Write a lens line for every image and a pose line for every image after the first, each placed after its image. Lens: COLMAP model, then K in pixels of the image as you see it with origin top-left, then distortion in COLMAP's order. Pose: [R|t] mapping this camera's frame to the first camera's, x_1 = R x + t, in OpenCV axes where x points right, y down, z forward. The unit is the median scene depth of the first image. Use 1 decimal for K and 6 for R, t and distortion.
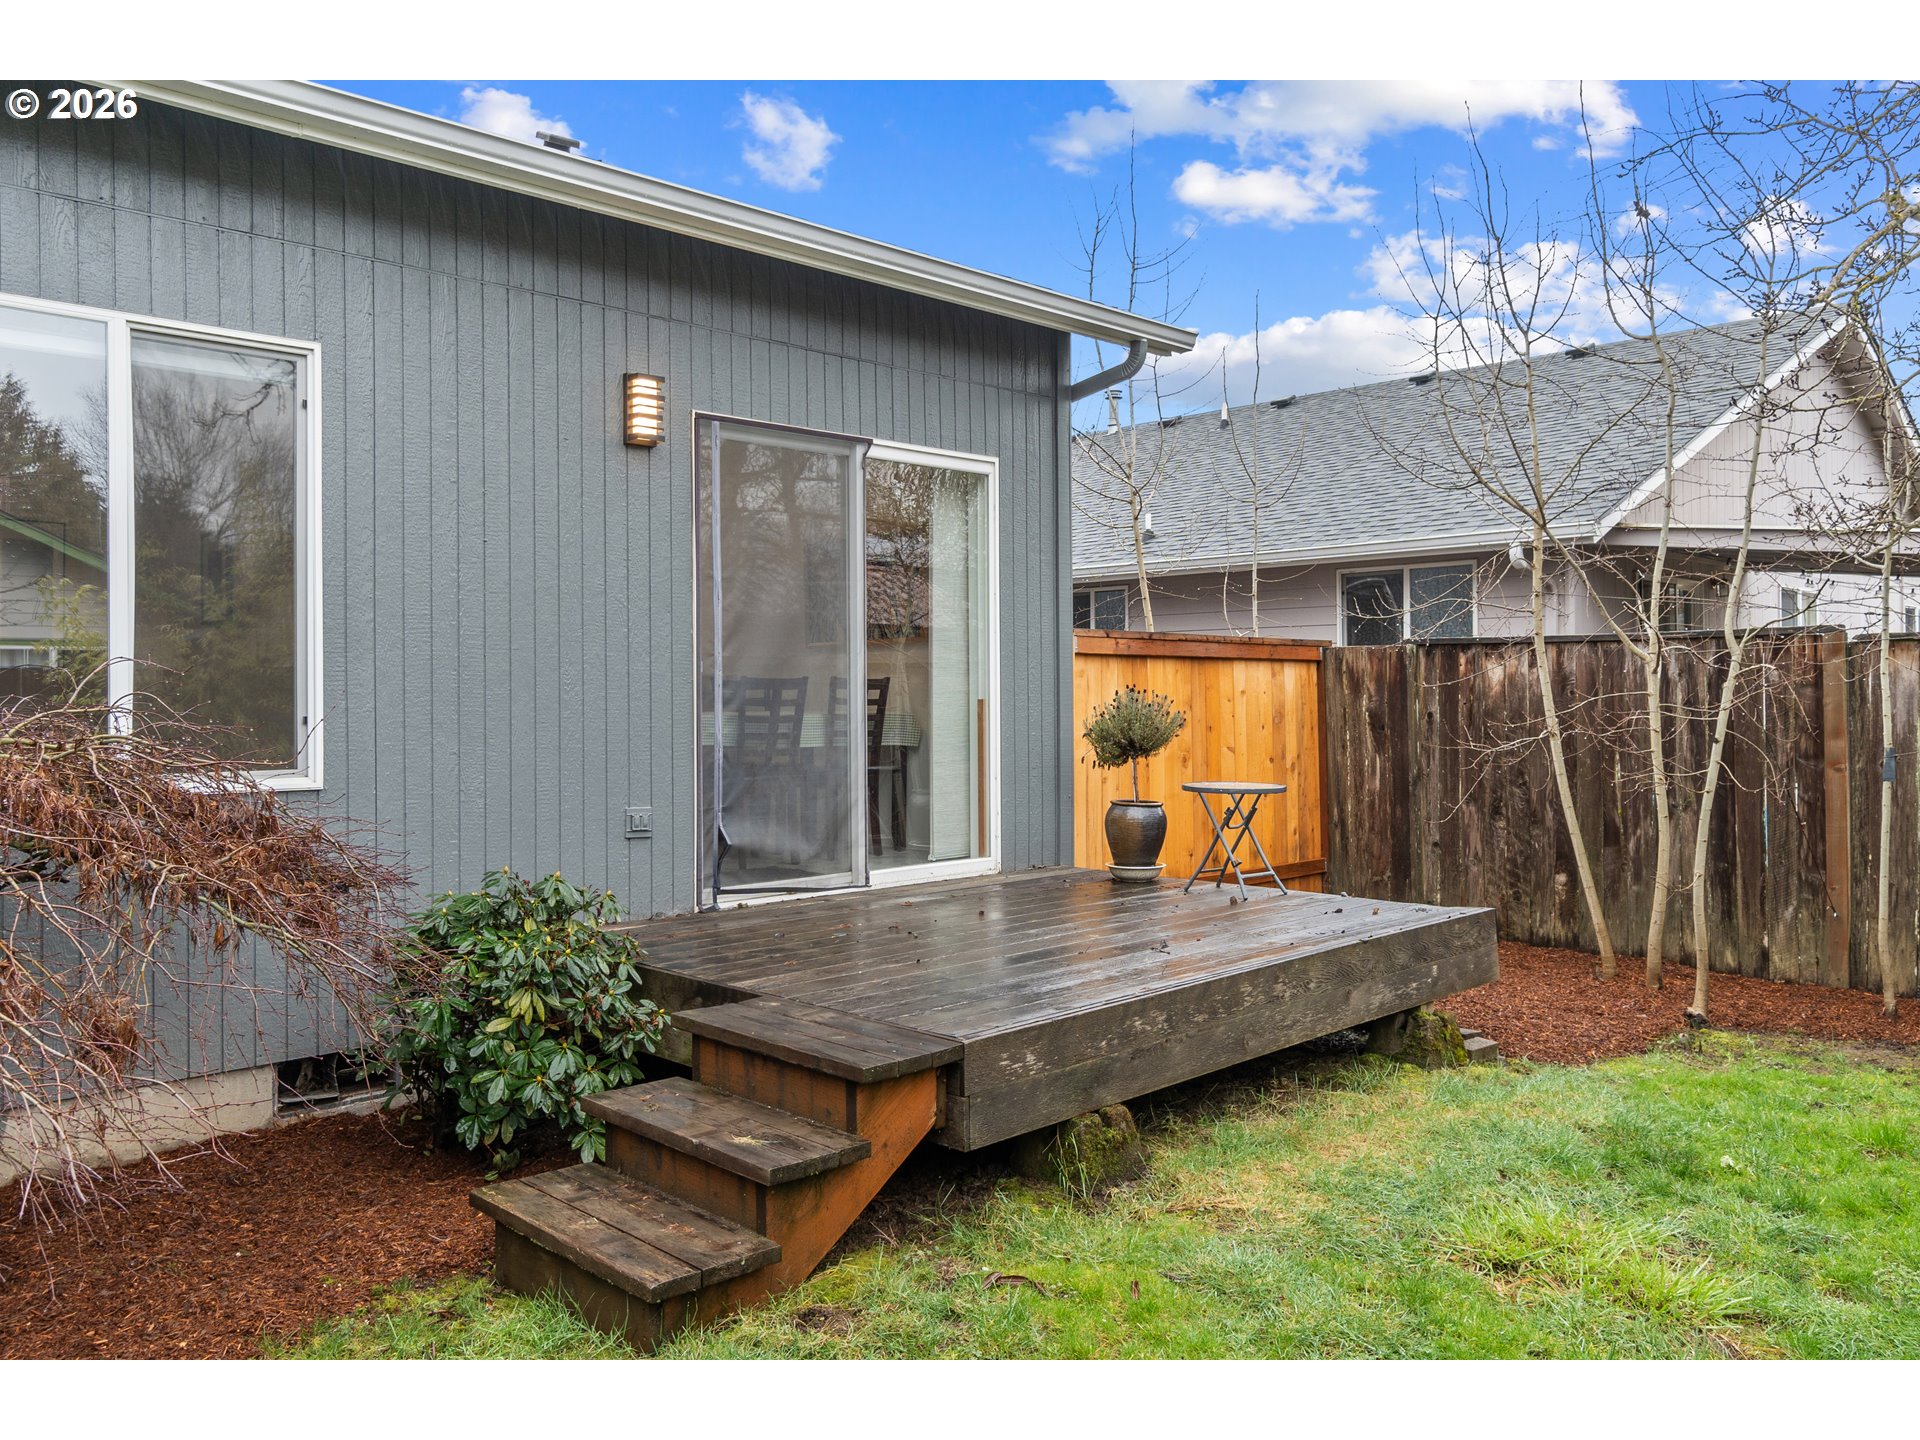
lens RADIAL K [[1434.6, 0, 960.0], [0, 1434.6, 720.0], [0, 0, 1]] dist [0.004666, 0.003008]
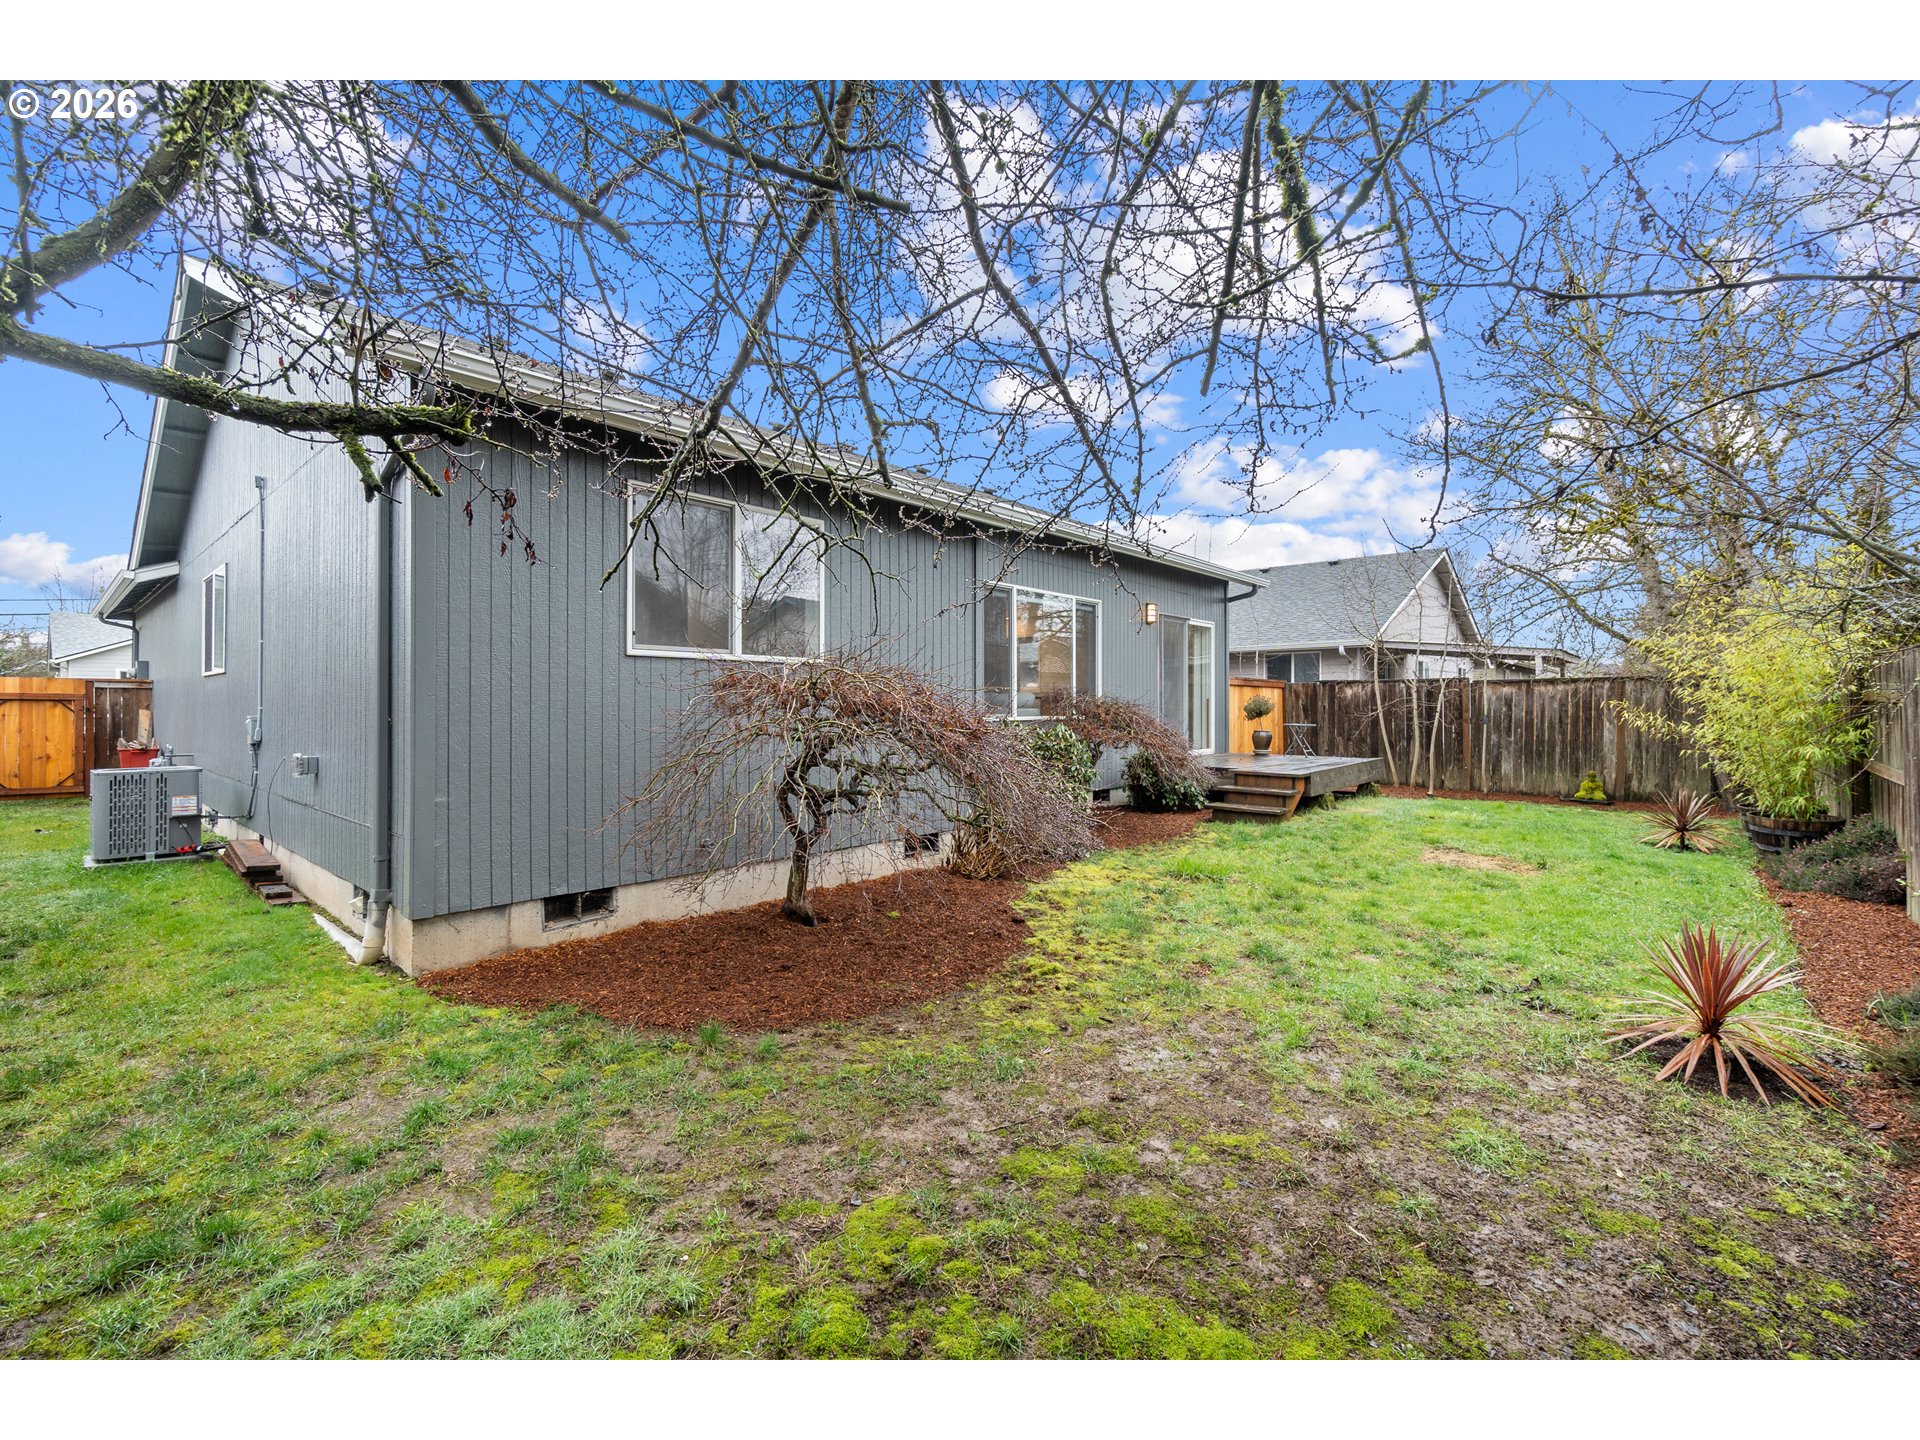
lens RADIAL K [[837.5, 0, 940.4], [0, 837.5, 714.3], [0, 0, 1]] dist [0.000063, 0.000509]
pose [[0.997898, 0.005185, 0.064603, -0.659108], [-0.004434, 0.999921, -0.011765, 0.041975], [-0.064659, 0.011454, 0.997842, -0.759530]]
